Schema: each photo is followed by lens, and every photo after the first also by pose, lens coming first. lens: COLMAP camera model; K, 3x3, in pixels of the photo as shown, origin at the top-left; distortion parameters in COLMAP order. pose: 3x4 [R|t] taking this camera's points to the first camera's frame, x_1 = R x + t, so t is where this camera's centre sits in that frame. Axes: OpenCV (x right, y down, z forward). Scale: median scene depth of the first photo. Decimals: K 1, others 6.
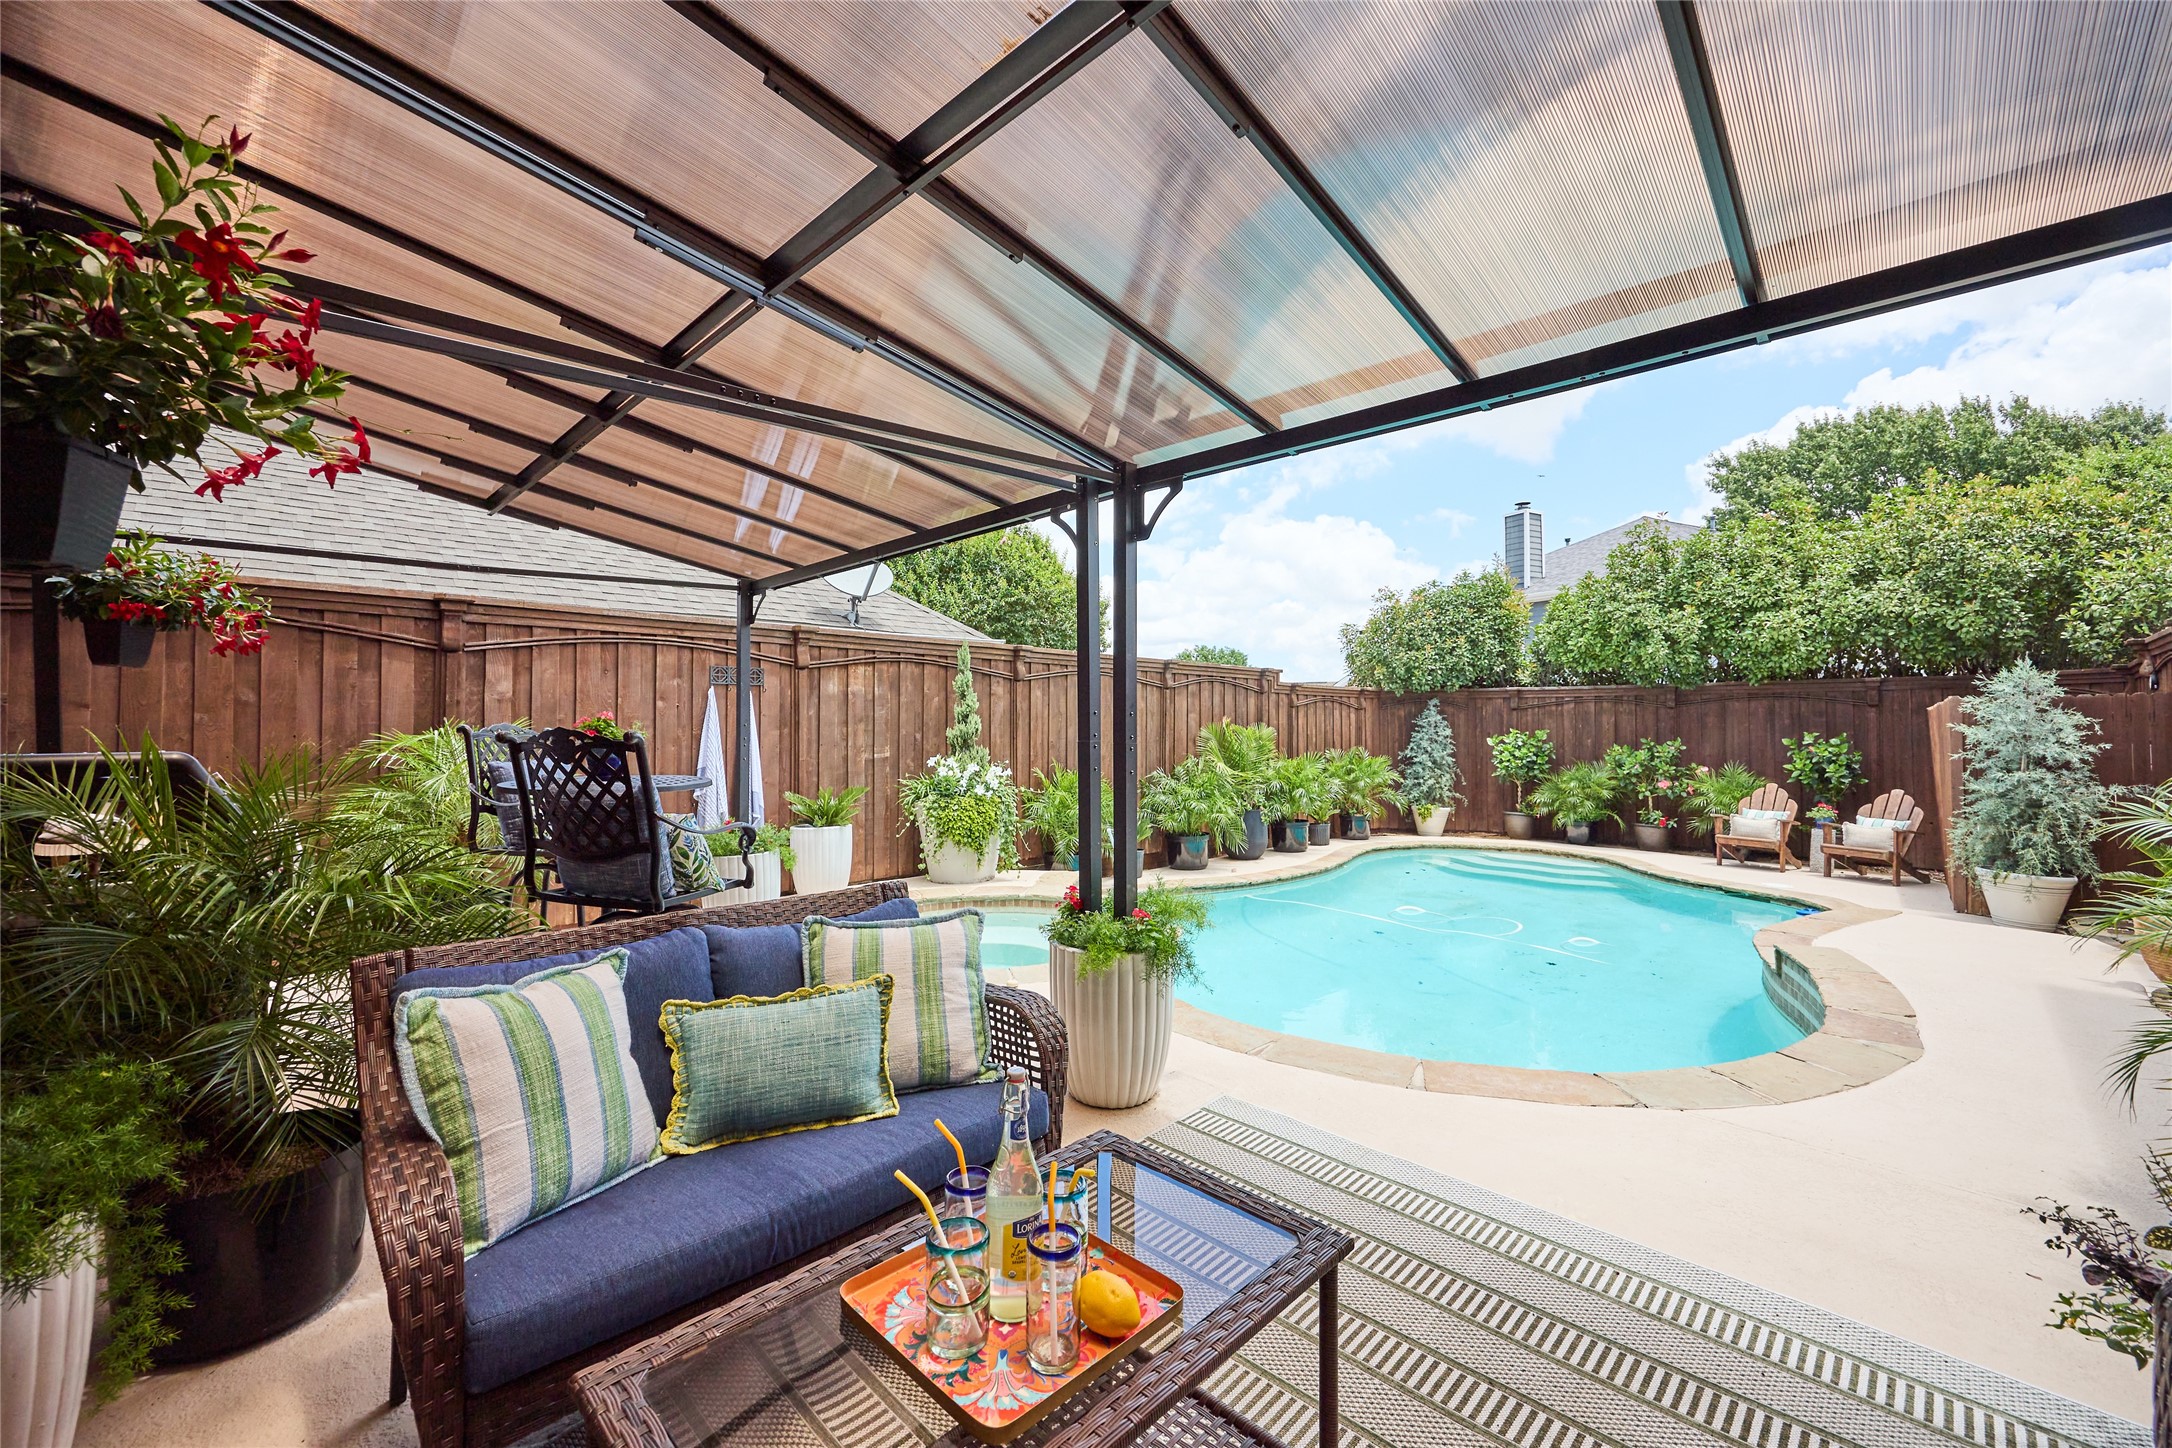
lens RADIAL K [[866.3, 0, 1079.5], [0, 866.3, 707.3], [0, 0, 1]] dist [-0.003009, -0.000131]
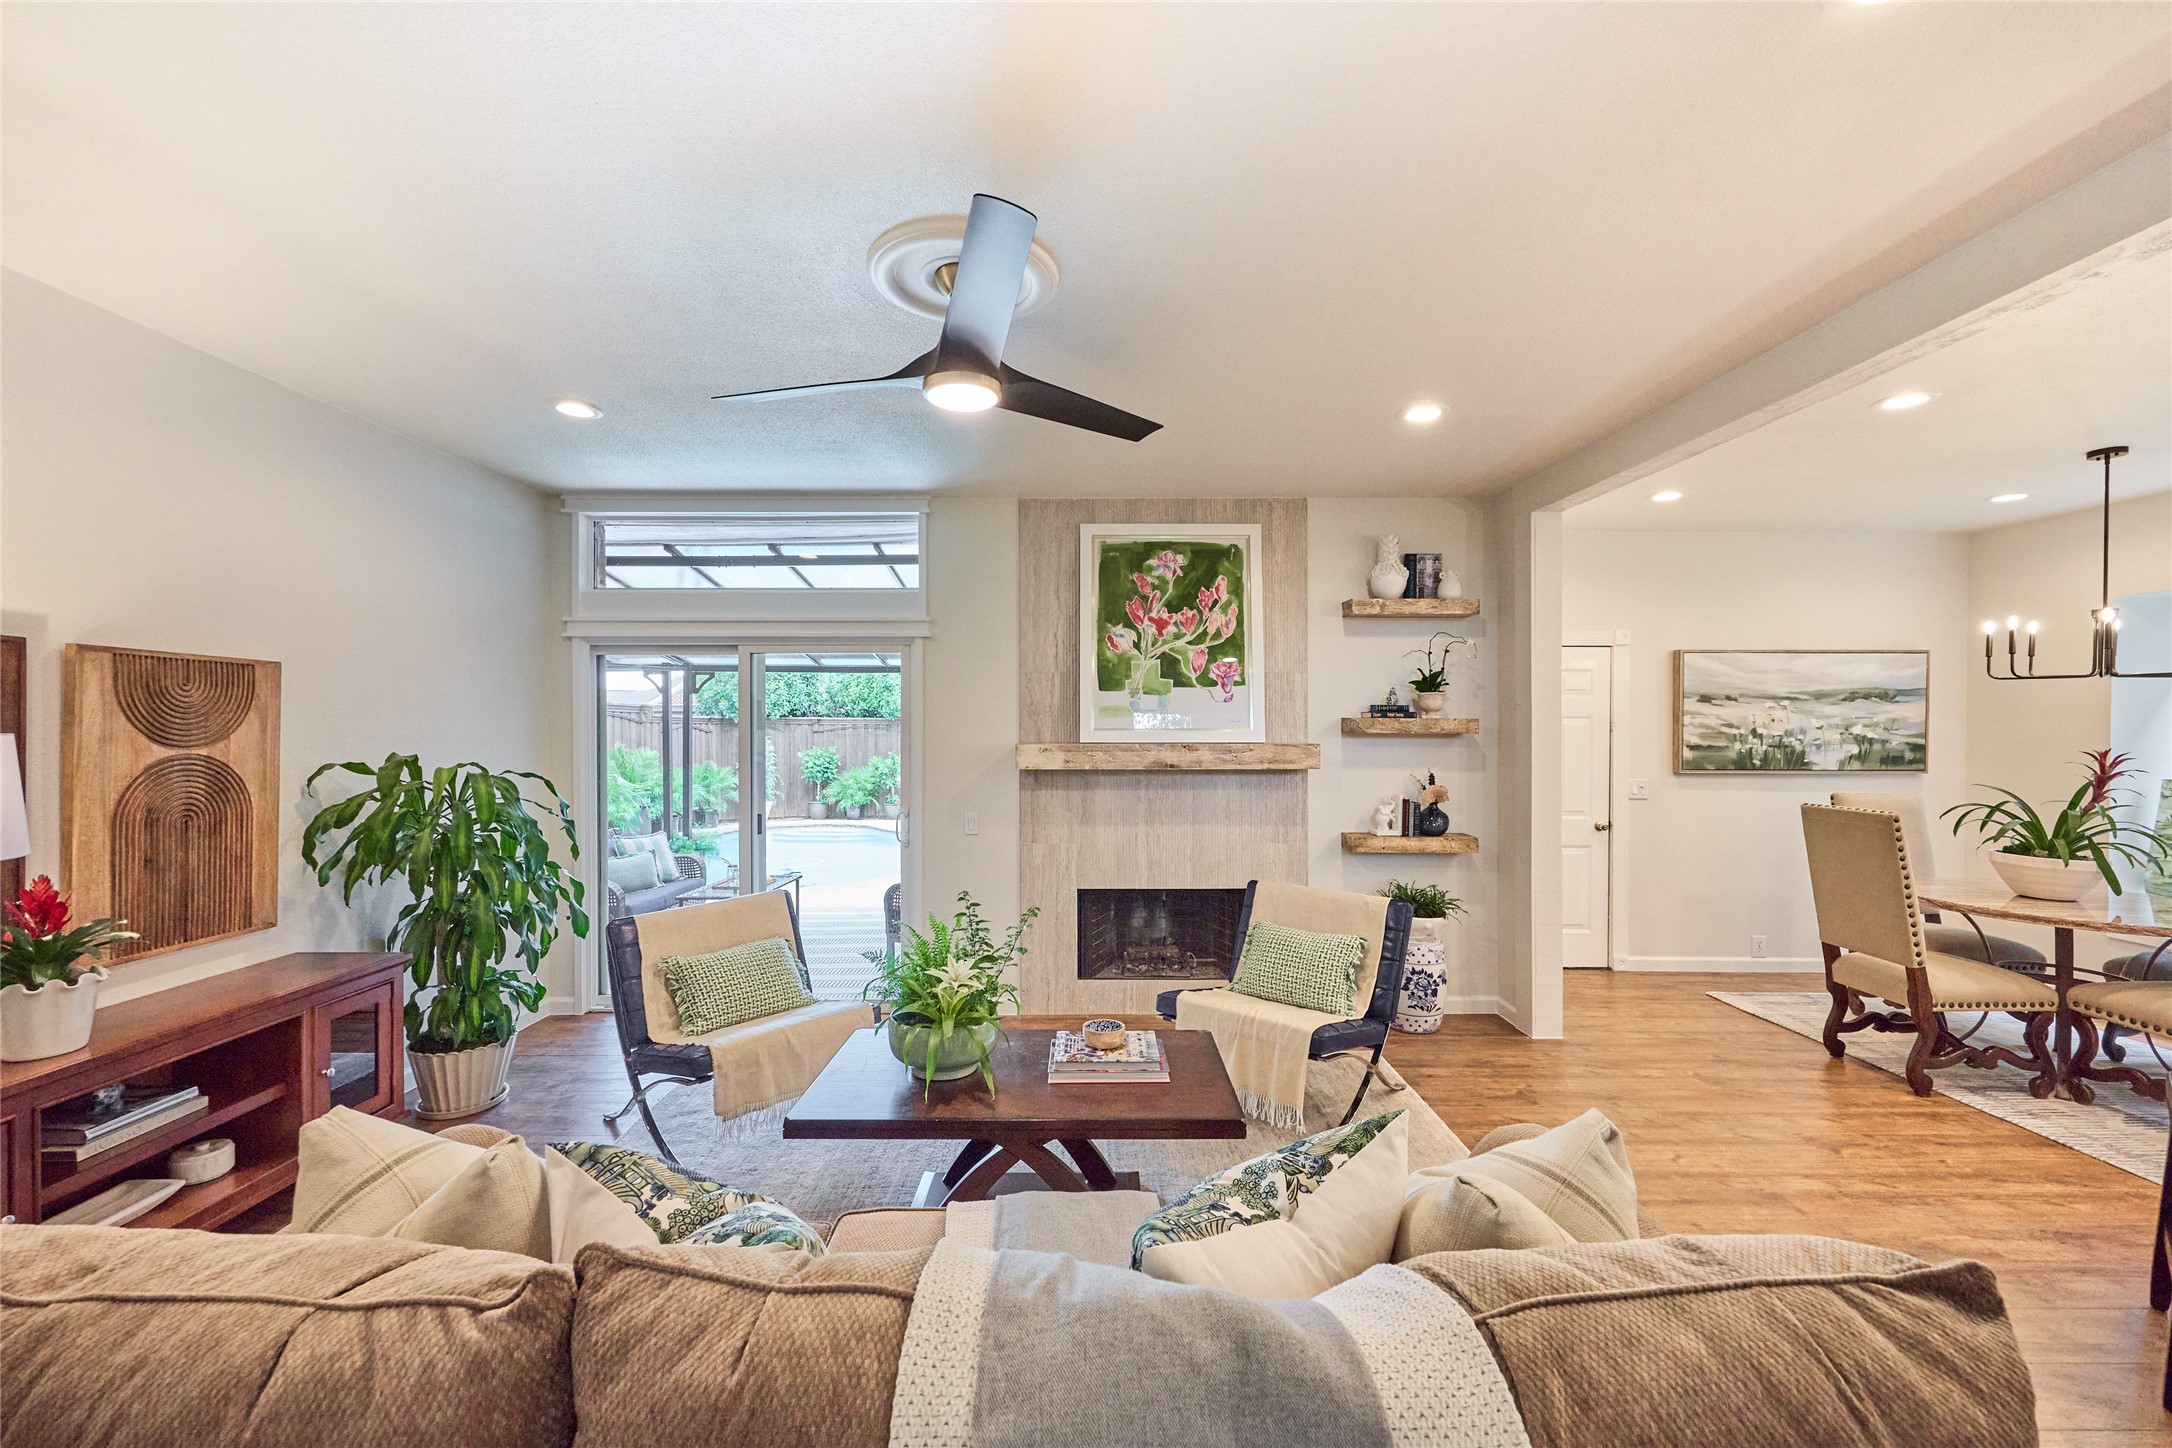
lens RADIAL K [[867.1, 0, 1089.4], [0, 867.1, 728.7], [0, 0, 1]] dist [-0.003298, 0.000263]
pose [[0.710037, 0.001427, 0.704163, -0.254651], [-0.016403, 0.999760, 0.014514, -0.040326], [-0.703973, -0.021856, 0.709890, -0.464929]]
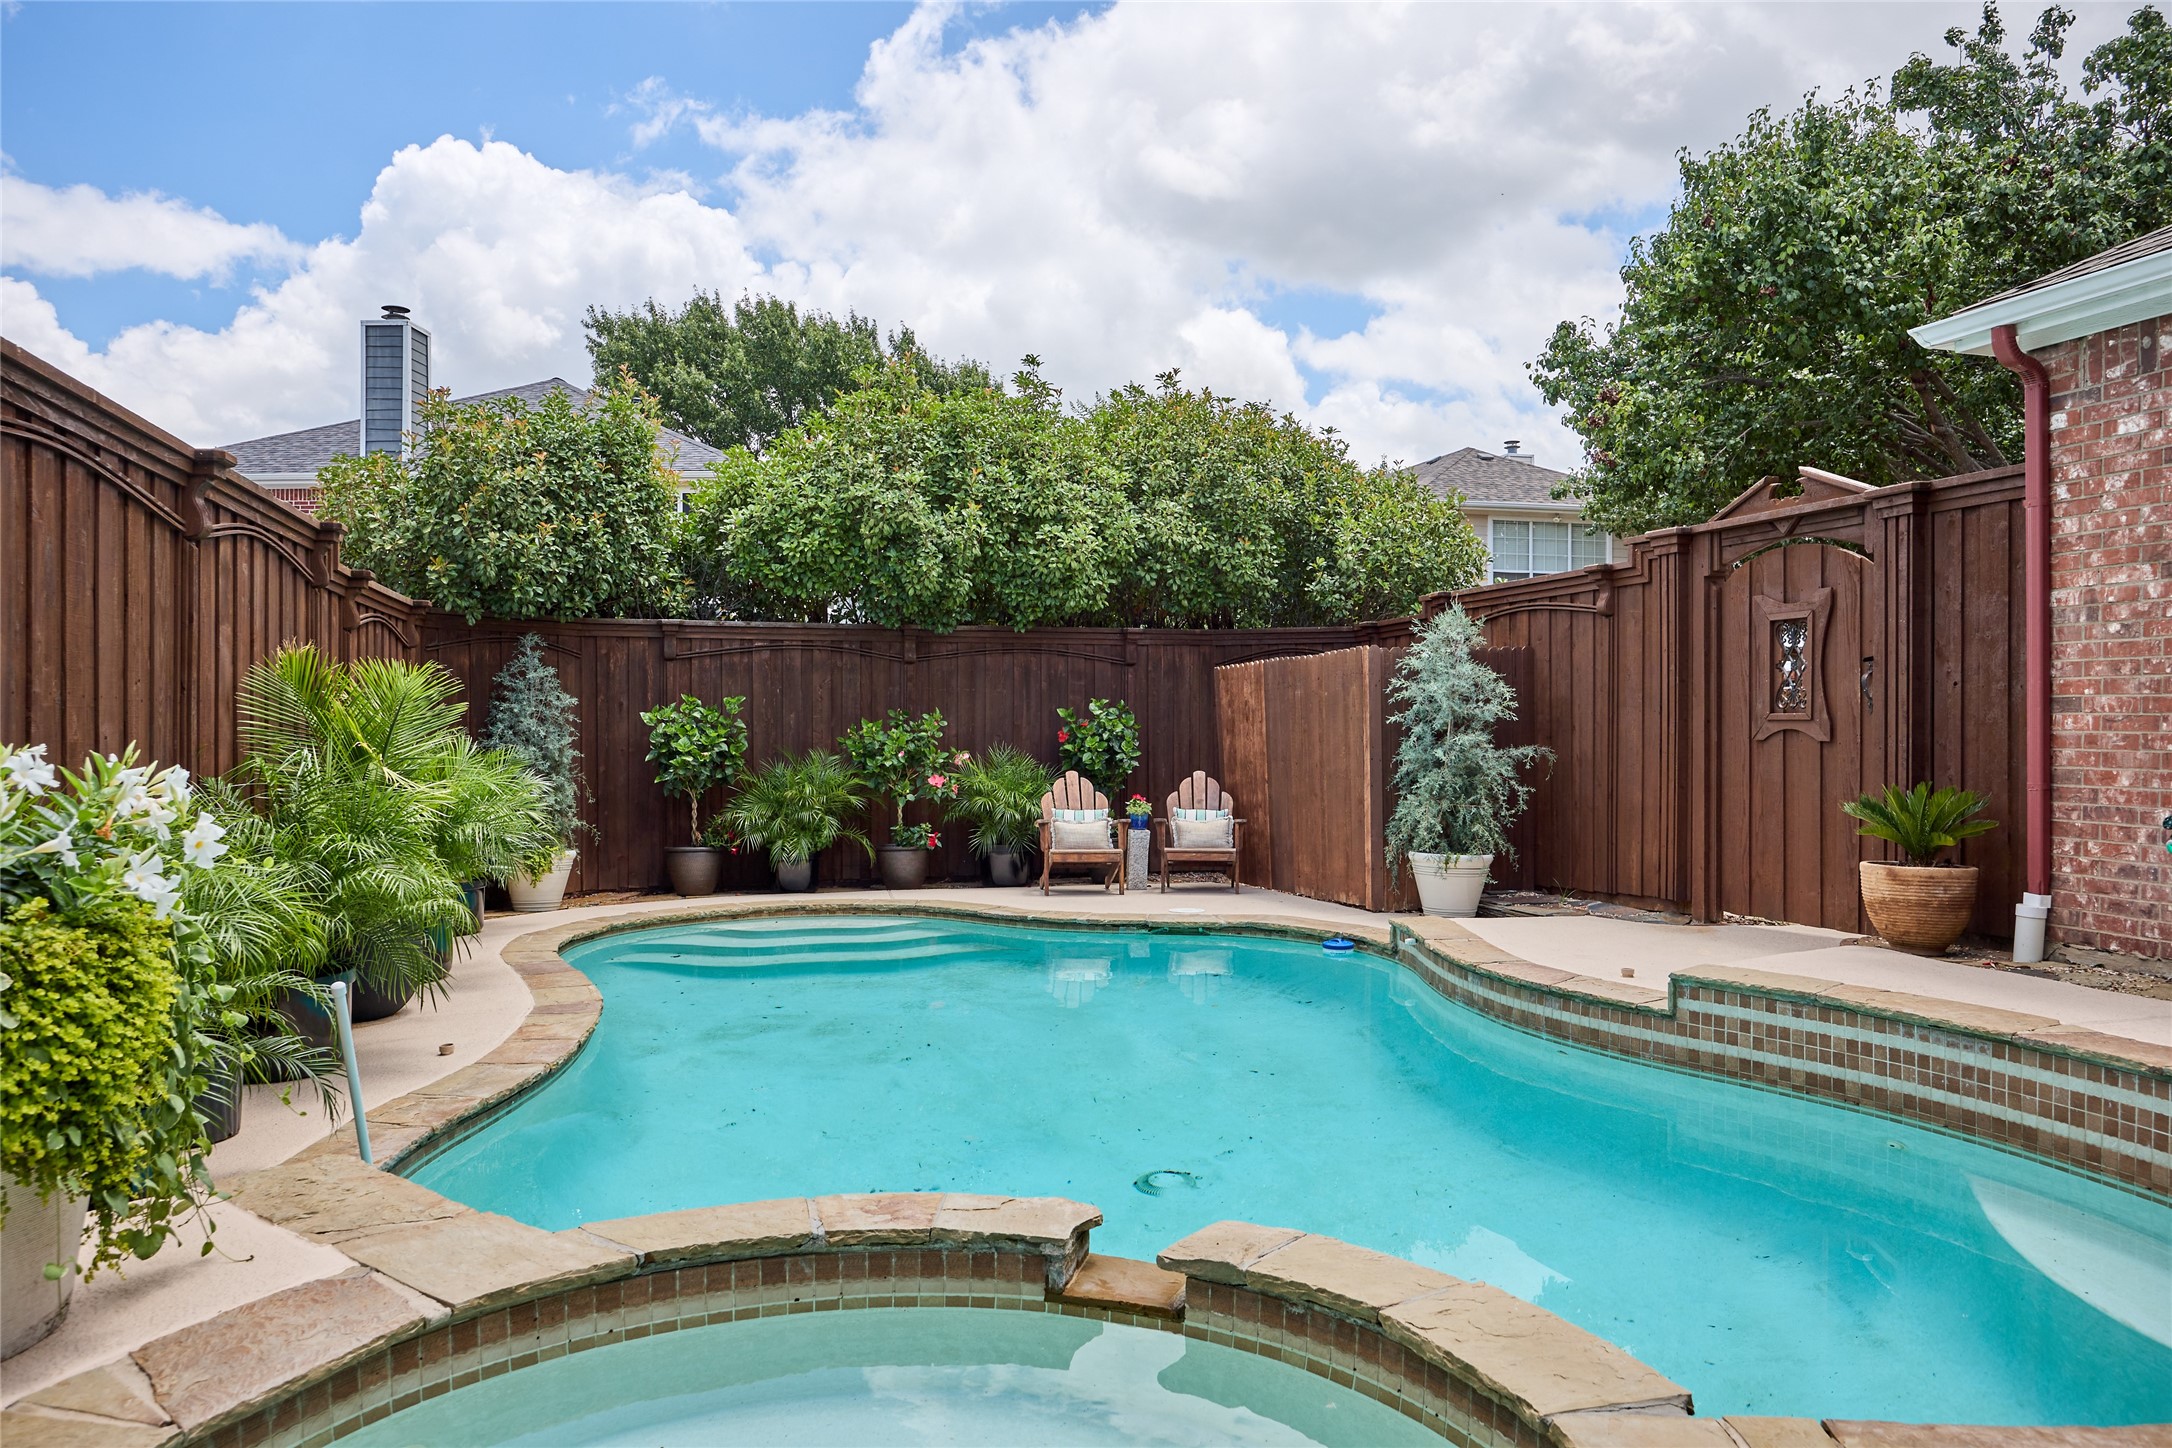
lens RADIAL K [[1427.0, 0, 1086.0], [0, 1427.0, 724.0], [0, 0, 1]] dist [-0.021225, 0.000289]
pose [[0.479886, -0.003674, 0.877323, -0.196805], [-0.016495, 0.999777, 0.013210, 0.033361], [-0.877176, -0.020811, 0.479719, 0.421913]]
